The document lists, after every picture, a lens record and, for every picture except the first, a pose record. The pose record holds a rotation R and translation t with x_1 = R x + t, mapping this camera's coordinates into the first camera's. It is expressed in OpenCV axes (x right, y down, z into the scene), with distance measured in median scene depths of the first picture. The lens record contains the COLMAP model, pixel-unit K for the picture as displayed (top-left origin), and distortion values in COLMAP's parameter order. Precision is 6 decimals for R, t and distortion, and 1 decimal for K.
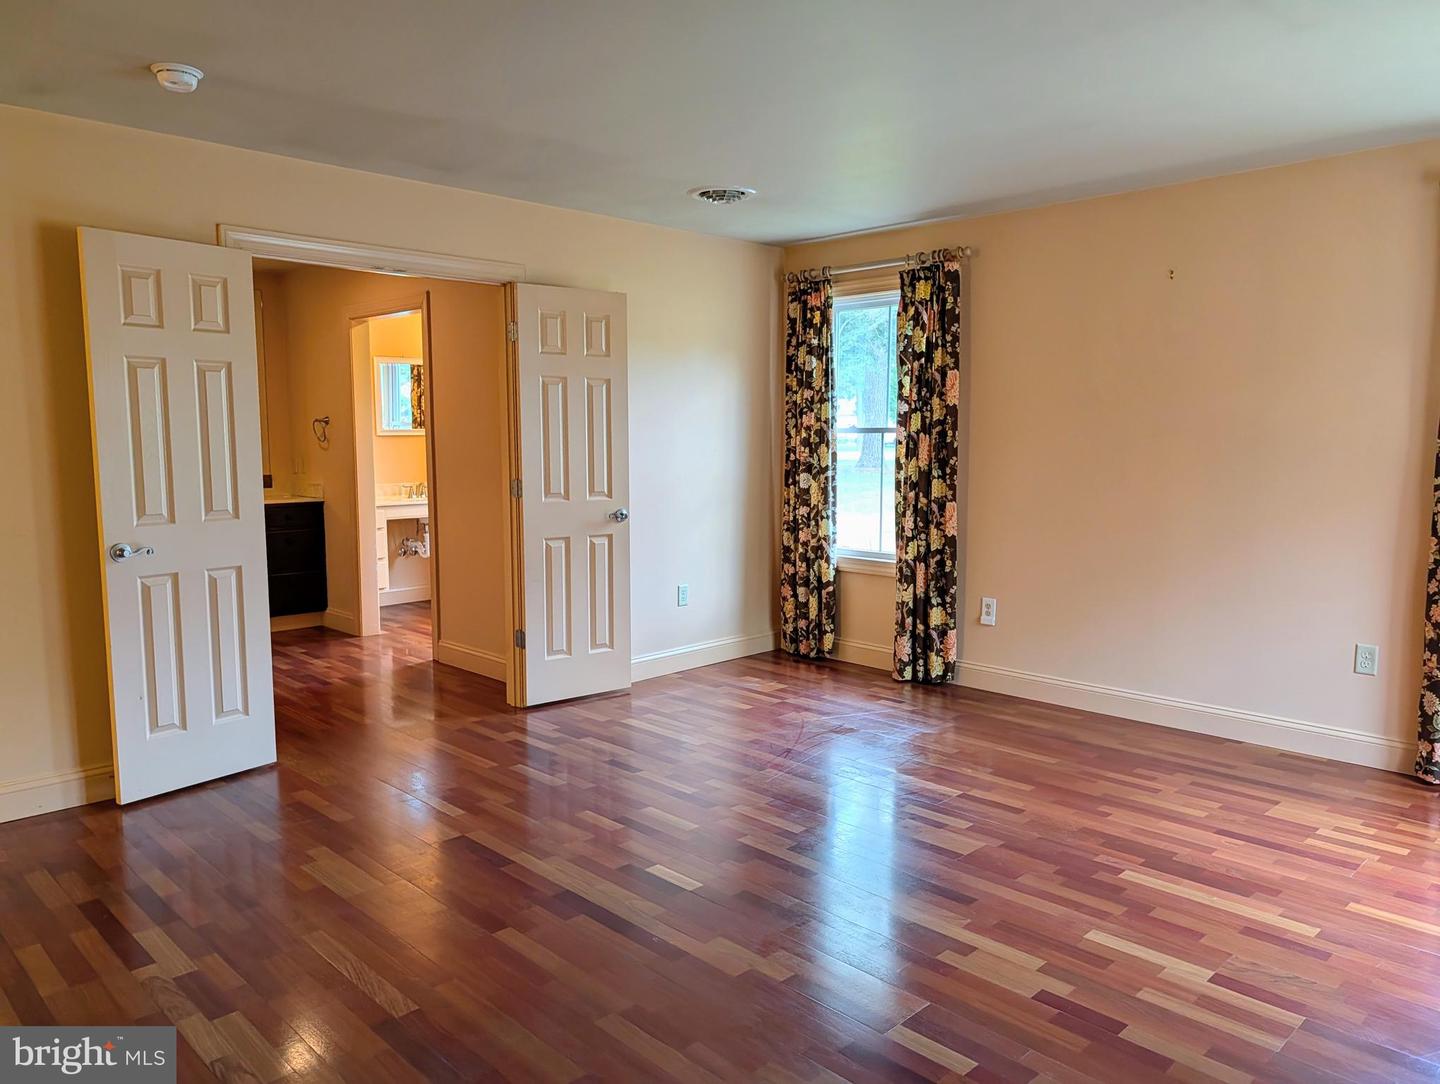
lens RADIAL K [[1042.7, 0, 720.0], [0, 1042.7, 542.0], [0, 0, 1]] dist [0.040012, -0.002299]
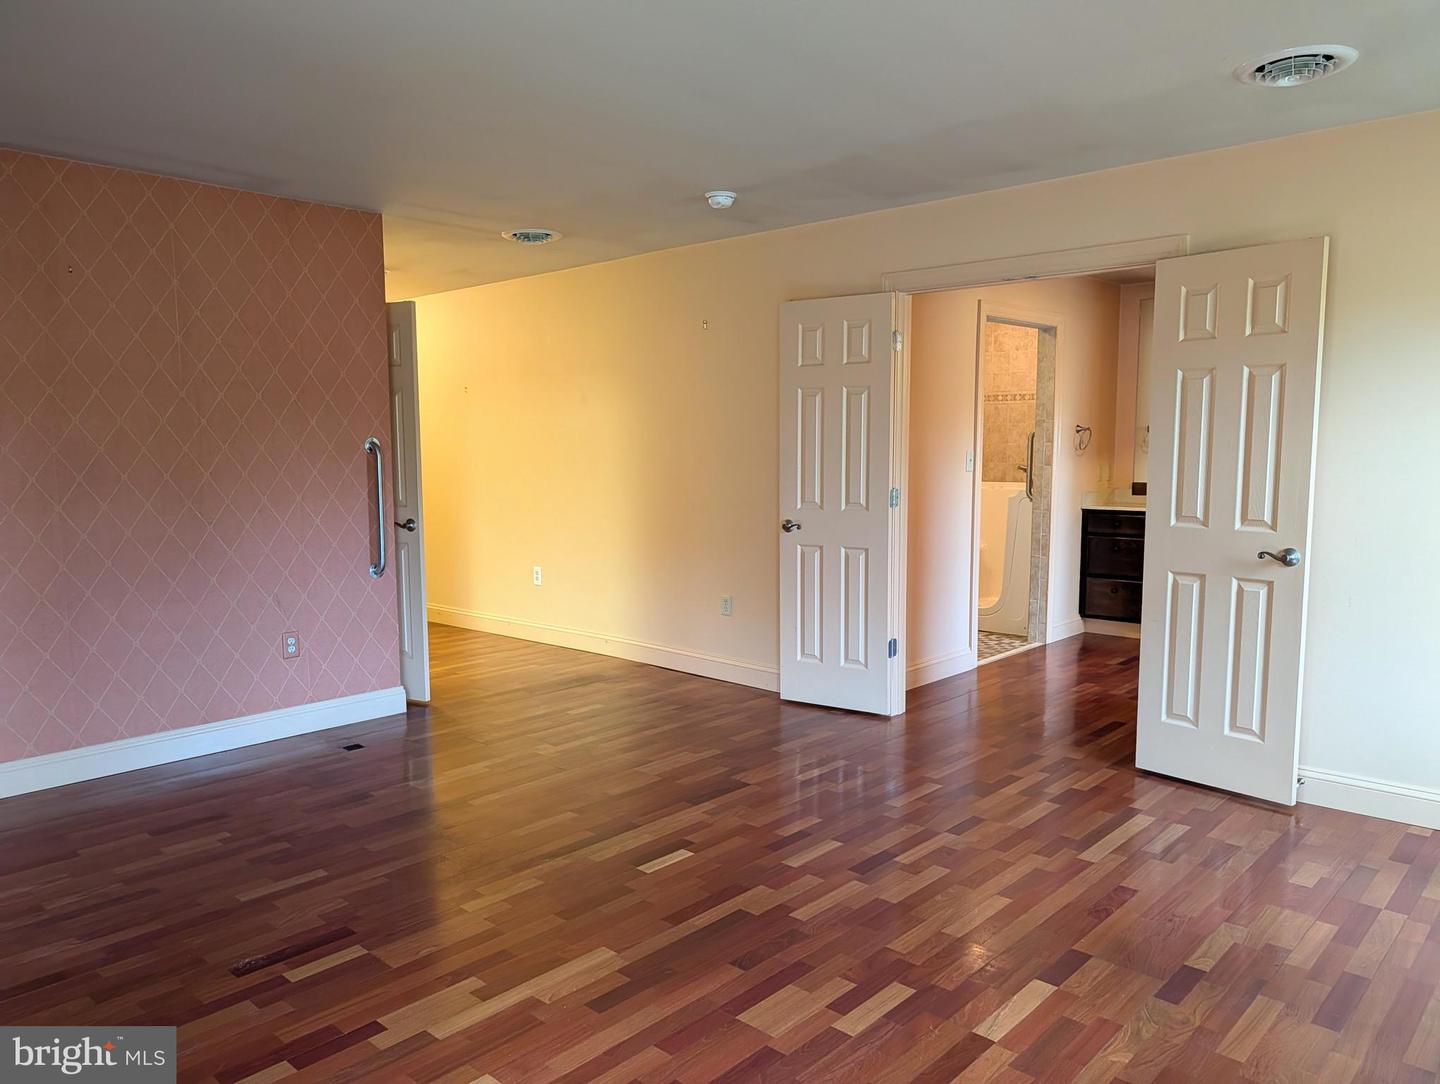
lens RADIAL K [[1042.7, 0, 720.0], [0, 1042.7, 542.0], [0, 0, 1]] dist [0.040012, -0.002299]
pose [[0.053236, 0.097537, -0.993807, 0.586938], [-0.102250, 0.990520, 0.091737, -0.061338], [0.993333, 0.096733, 0.062704, 0.574361]]
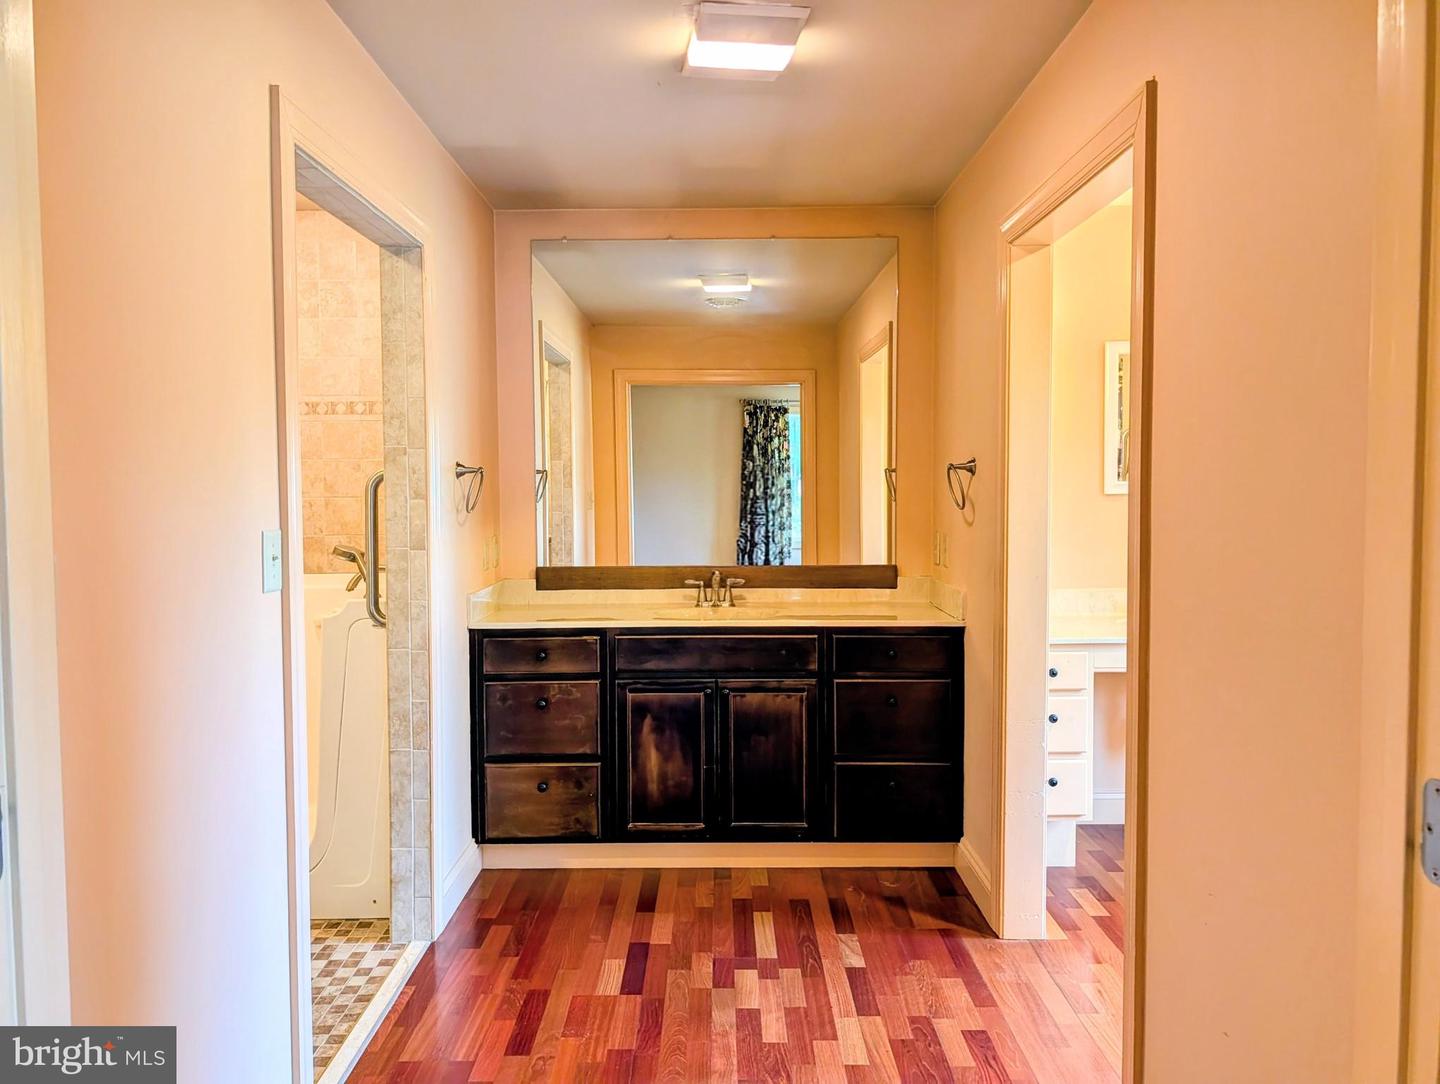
lens RADIAL K [[1042.7, 0, 720.0], [0, 1042.7, 542.0], [0, 0, 1]] dist [0.040012, -0.002299]
pose [[0.715668, 0.043933, -0.697058, -0.148499], [-0.073357, 0.997228, -0.012464, -0.086845], [0.694578, 0.060054, 0.716907, 0.743255]]
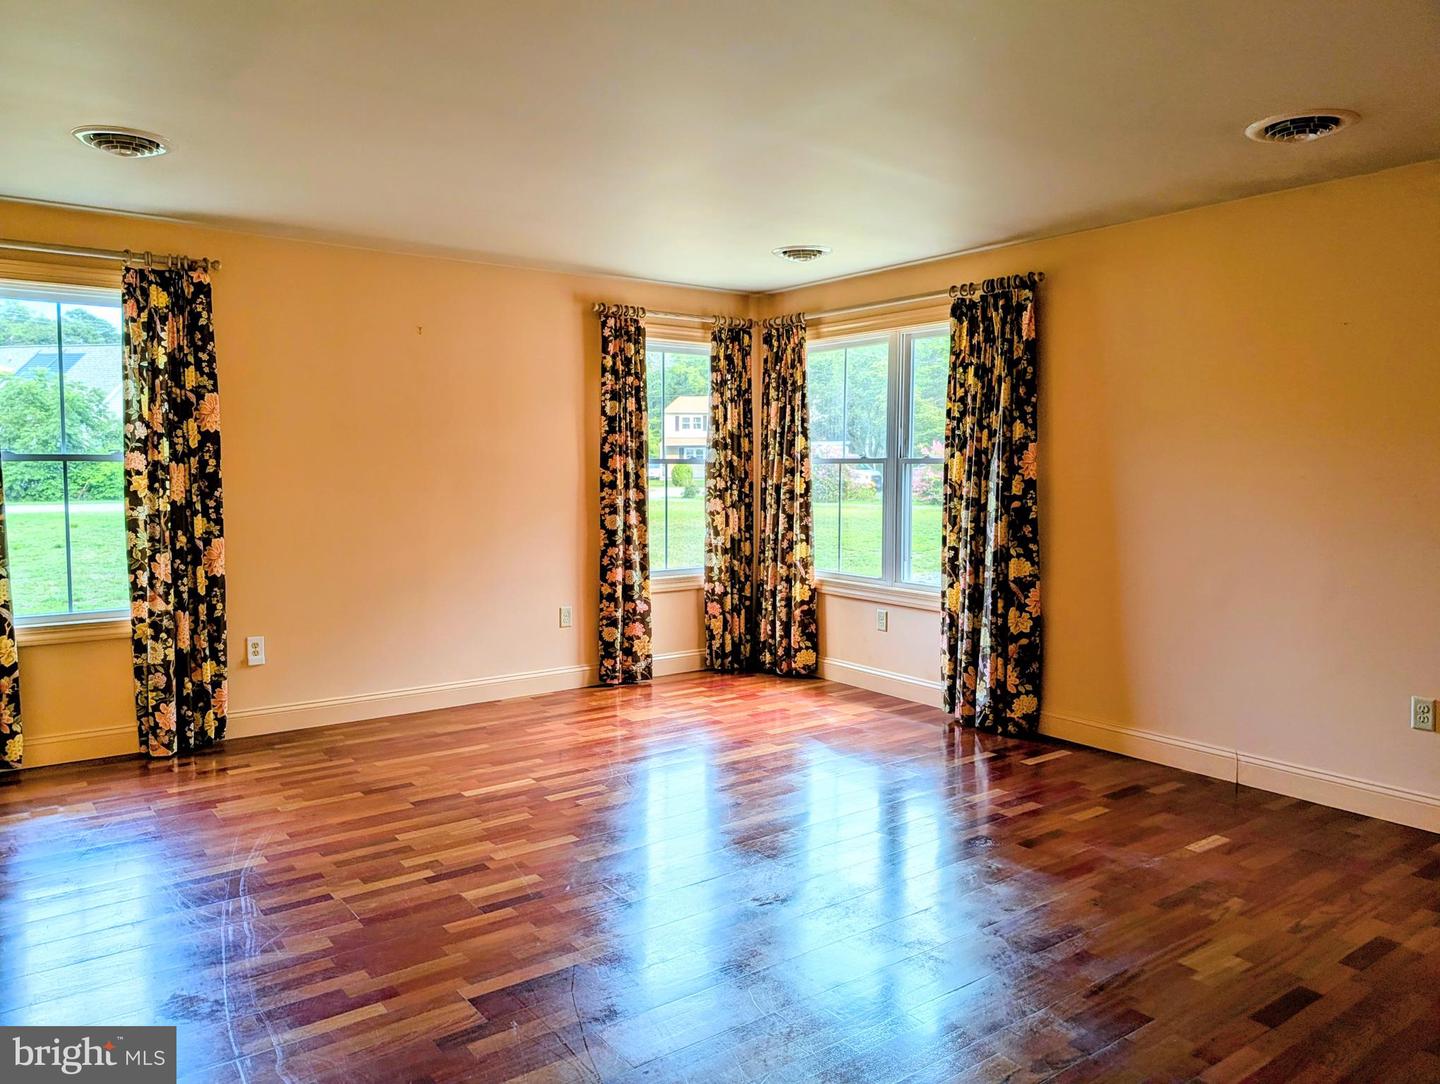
lens RADIAL K [[1054.9, 0, 725.5], [0, 1054.9, 521.2], [0, 0, 1]] dist [0.025899, -0.004518]
pose [[0.125665, -0.058953, 0.990320, -0.638786], [0.096656, 0.994211, 0.046919, -0.054374], [-0.987353, 0.089824, 0.130635, 0.453392]]
